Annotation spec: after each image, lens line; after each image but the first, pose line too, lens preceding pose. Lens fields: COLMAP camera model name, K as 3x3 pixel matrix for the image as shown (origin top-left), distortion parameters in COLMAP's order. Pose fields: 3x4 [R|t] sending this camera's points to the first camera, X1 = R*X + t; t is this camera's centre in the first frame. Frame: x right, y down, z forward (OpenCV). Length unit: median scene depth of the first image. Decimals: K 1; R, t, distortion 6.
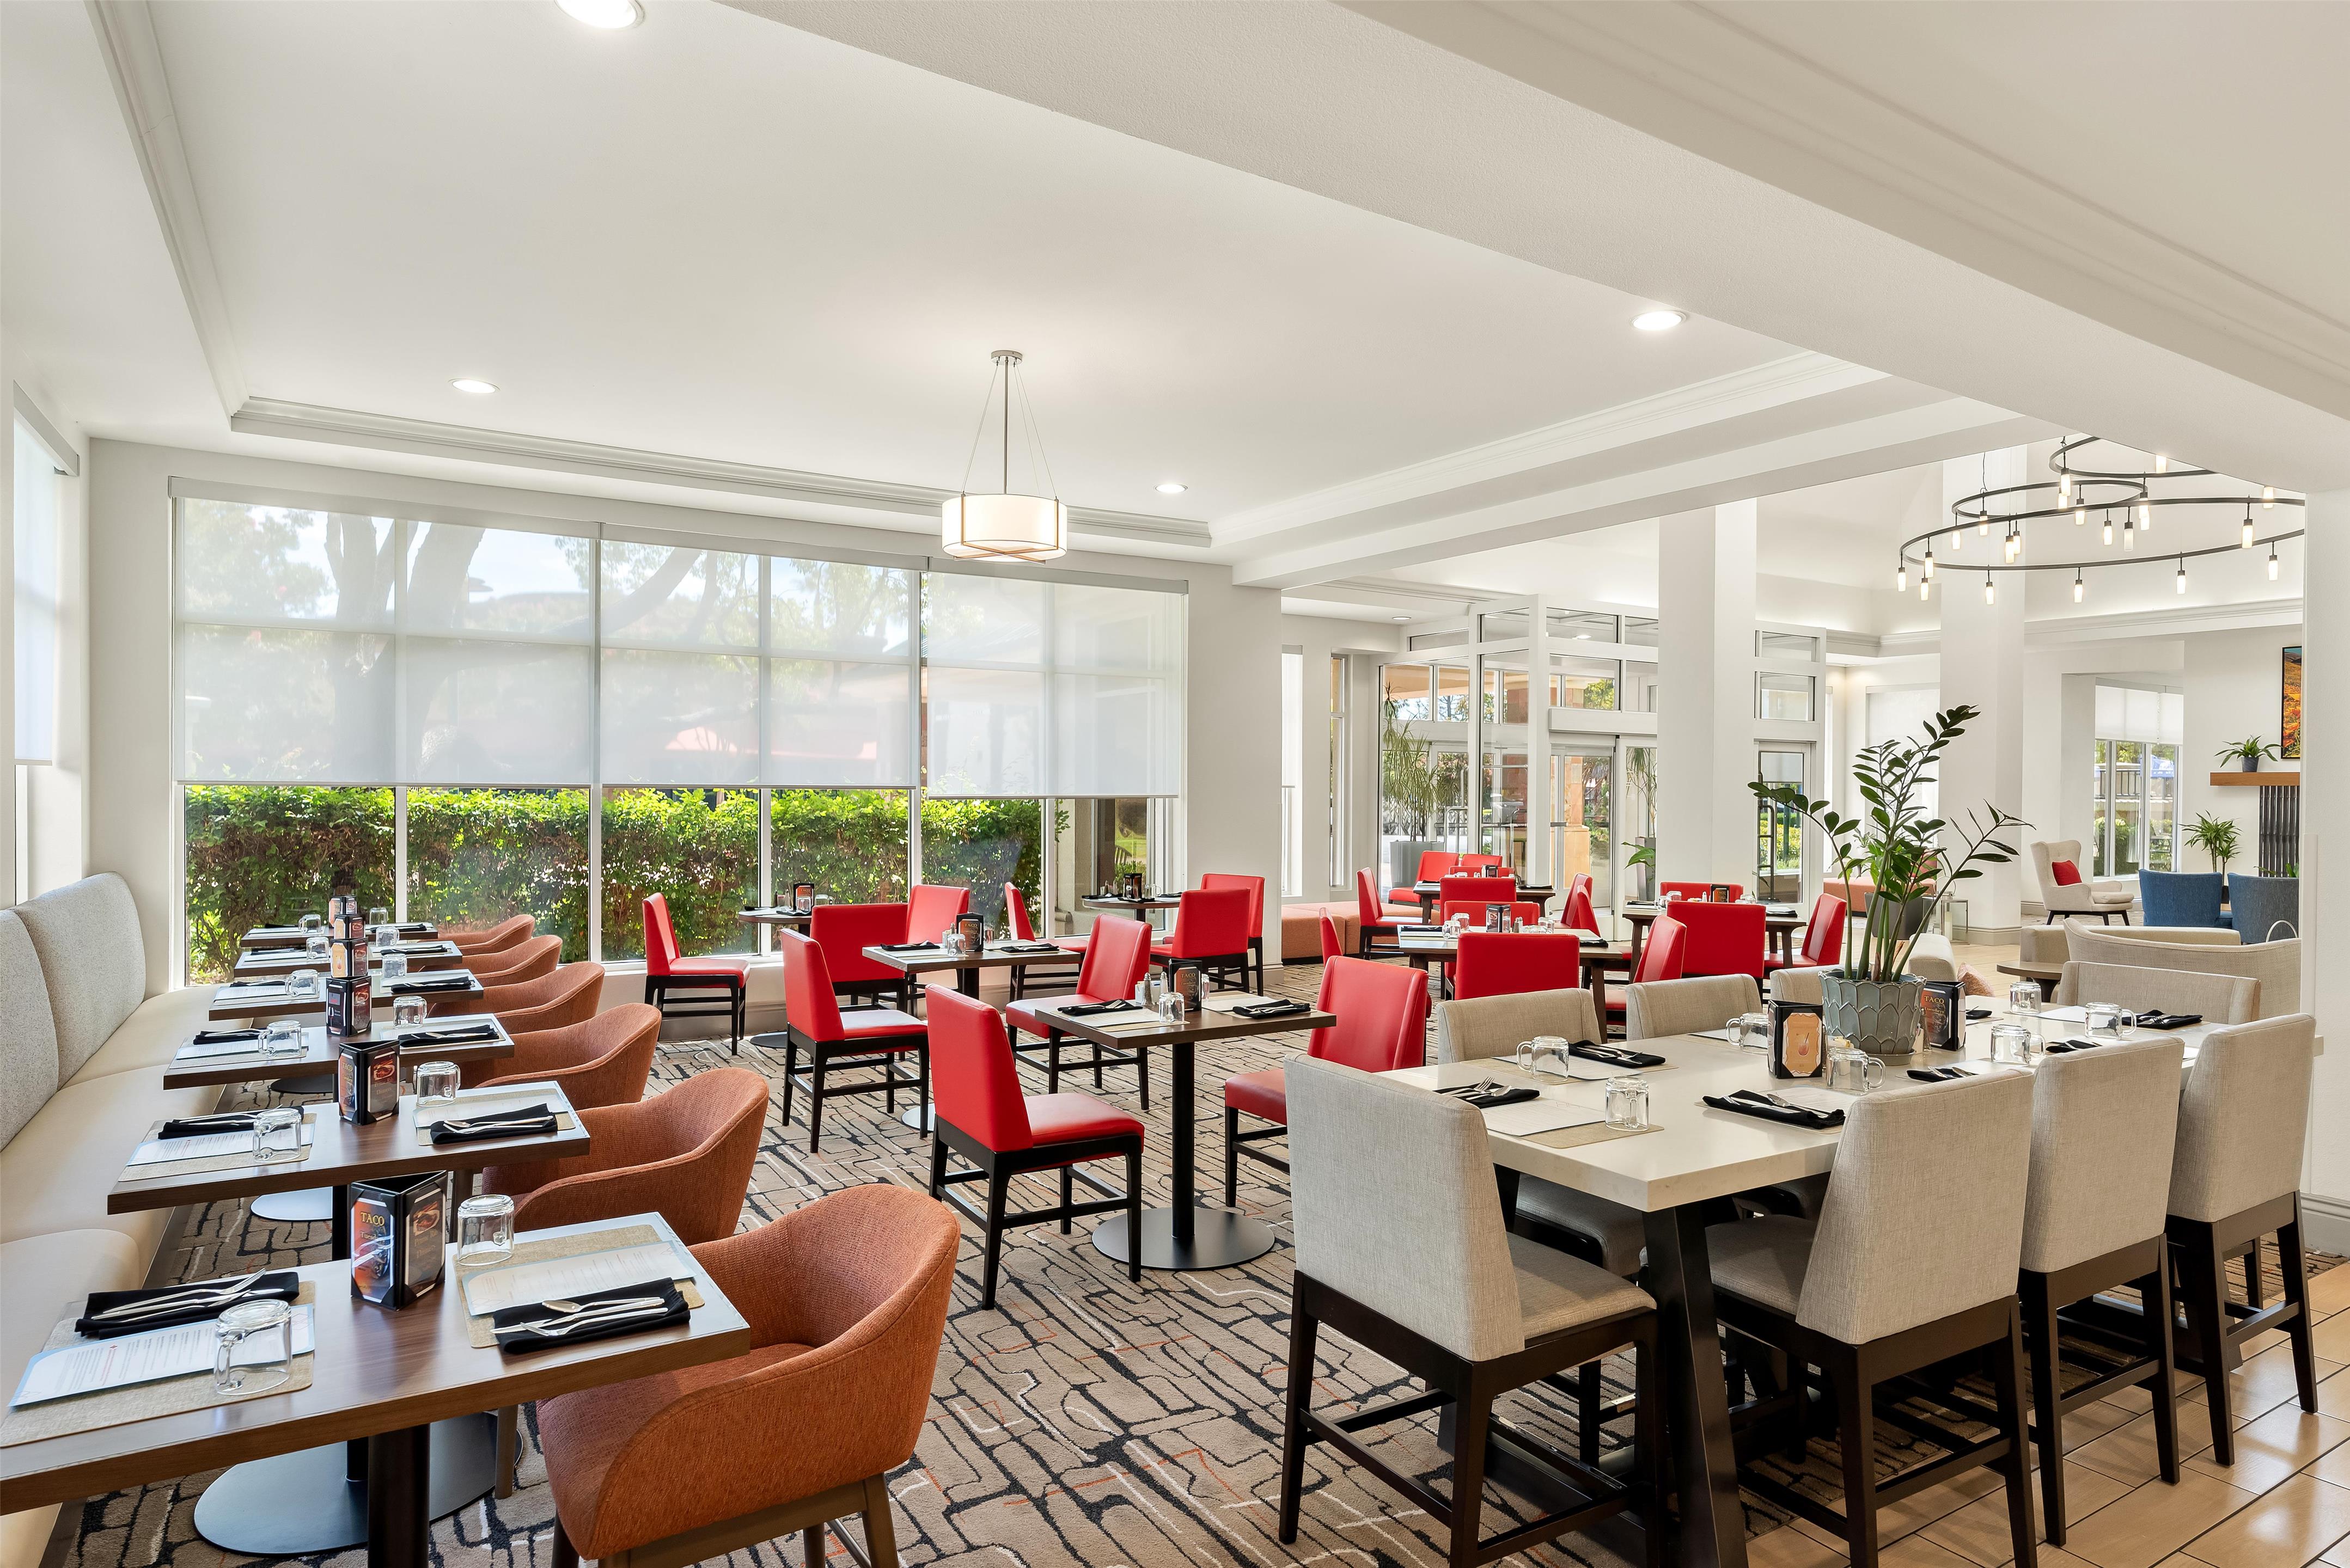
lens RADIAL K [[1345.8, 0, 1156.0], [0, 1345.8, 786.1], [0, 0, 1]] dist [-0.003307, -0.000159]
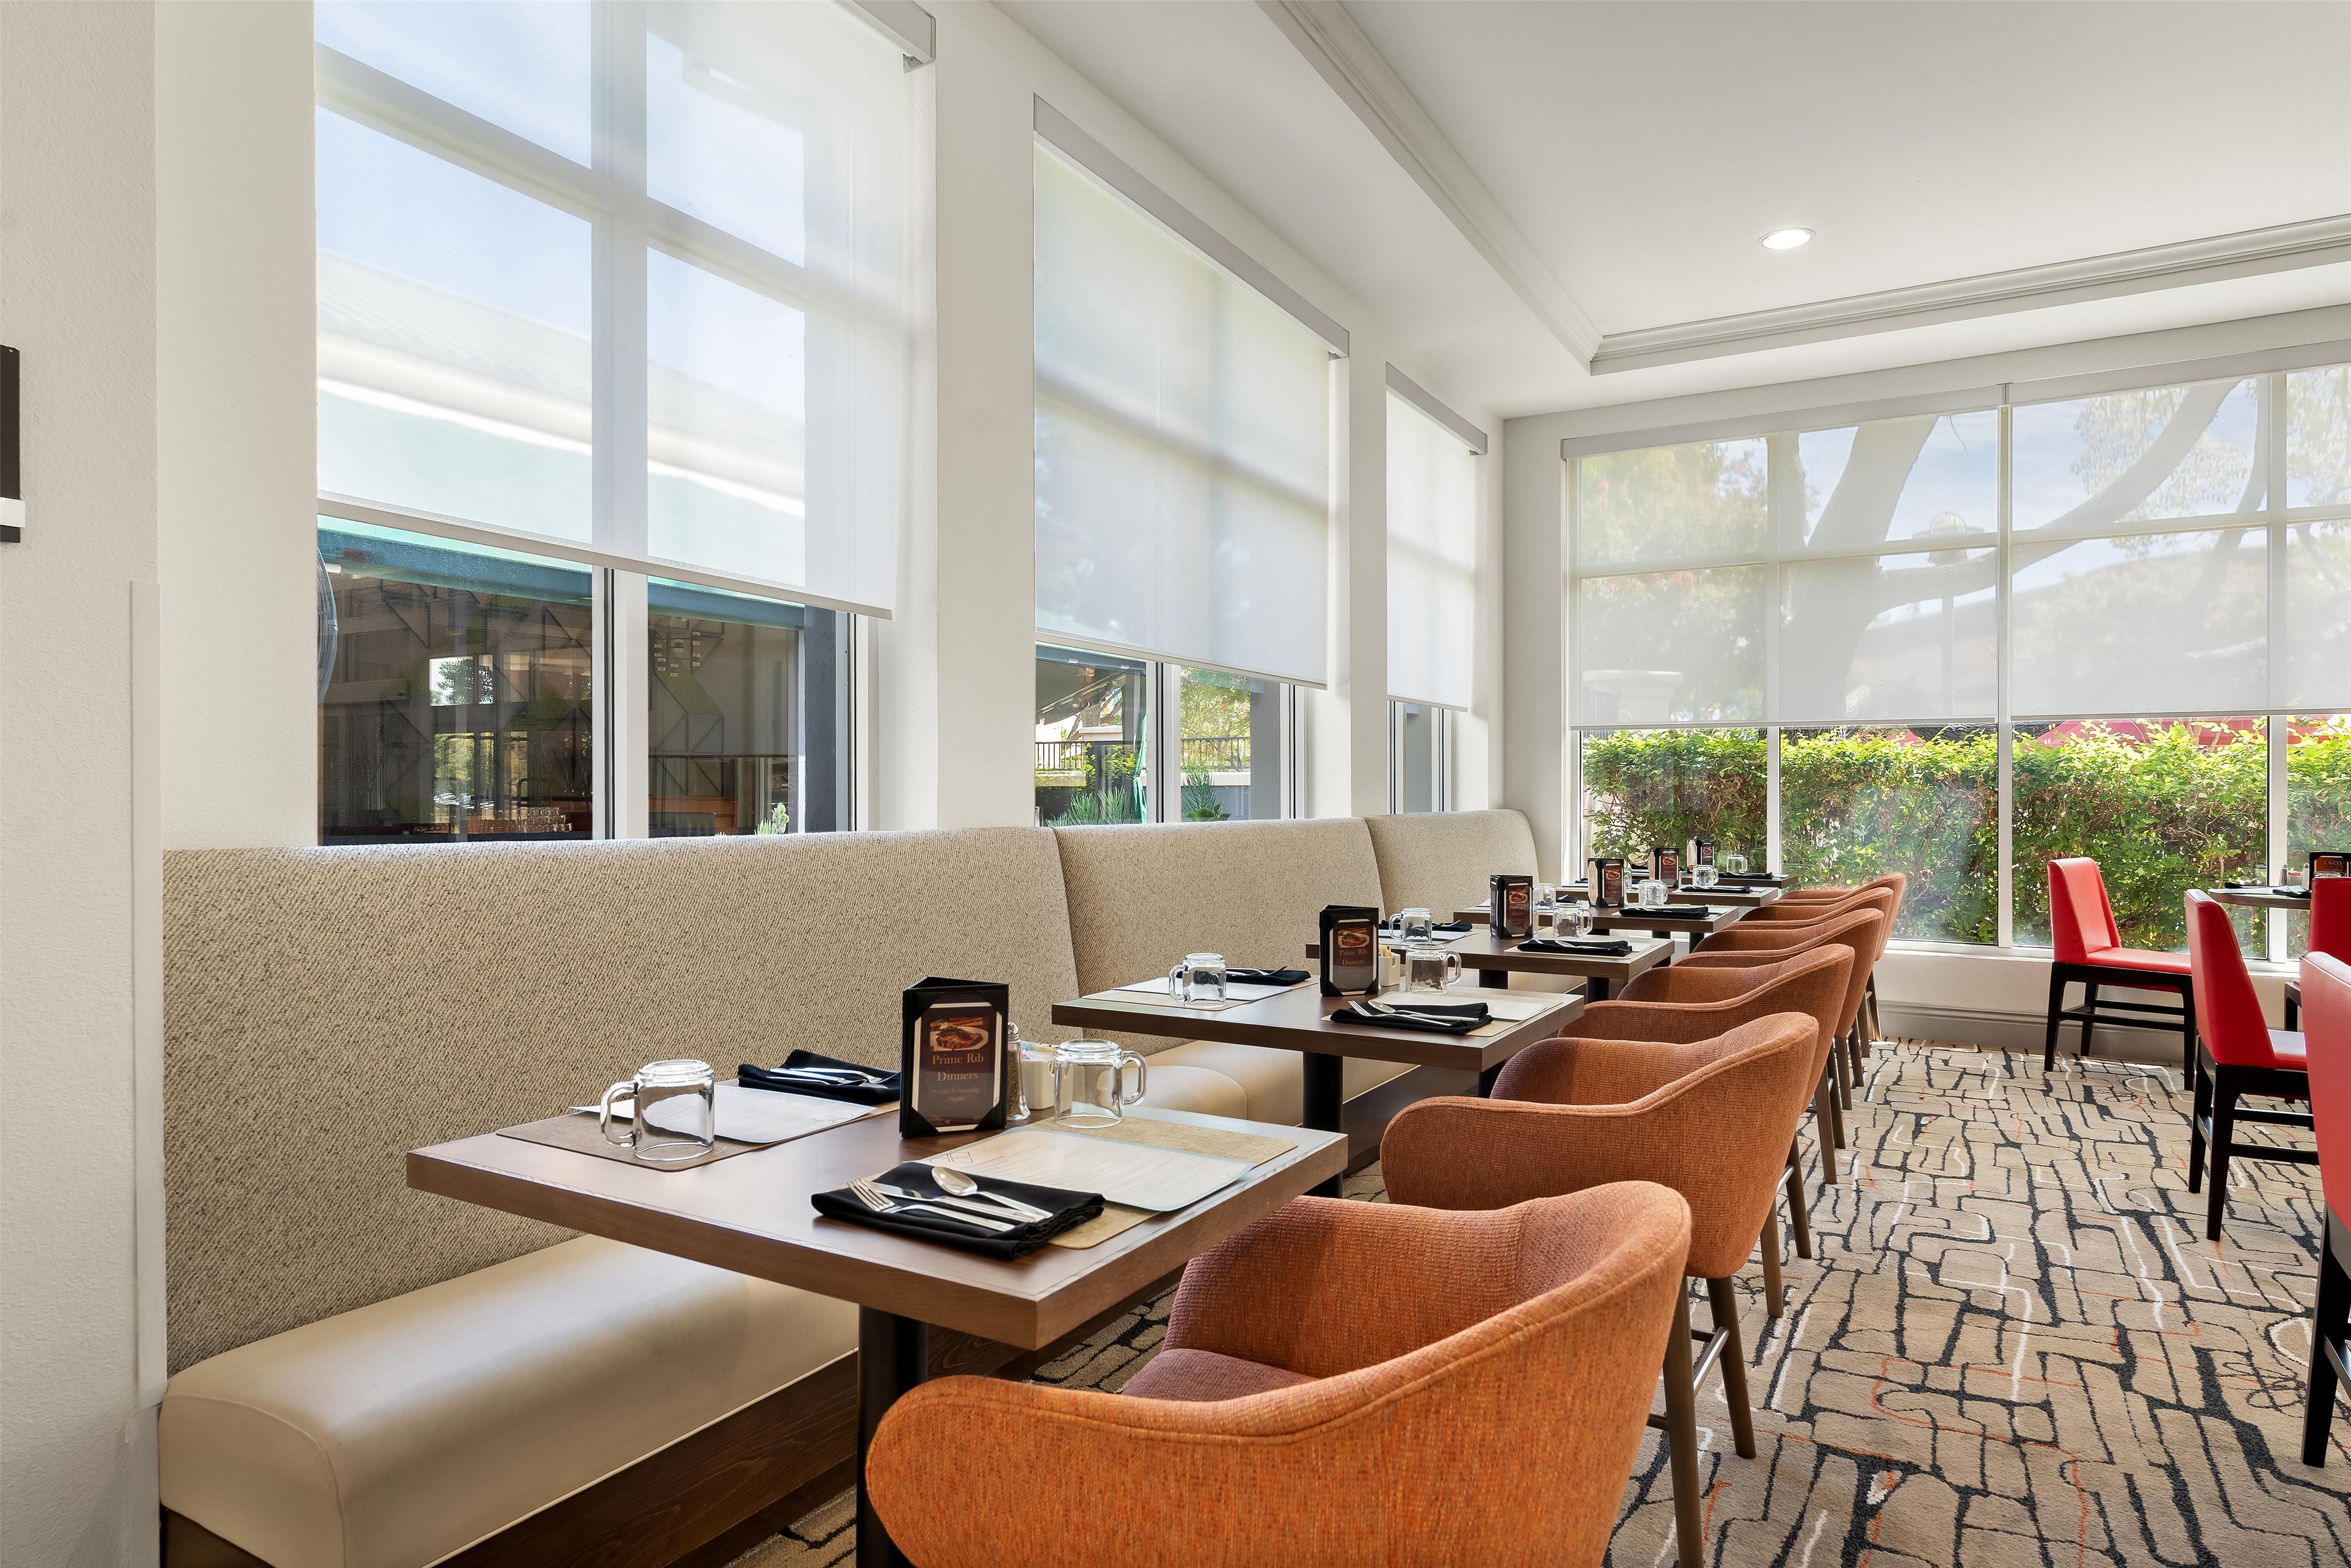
lens RADIAL K [[1346.5, 0, 1163.3], [0, 1346.5, 790.2], [0, 0, 1]] dist [-0.003307, -0.000159]
pose [[0.469123, -0.006454, -0.883109, 0.051804], [-0.002341, 0.999961, -0.008552, 0.052029], [0.883130, 0.006079, 0.469090, 0.203911]]
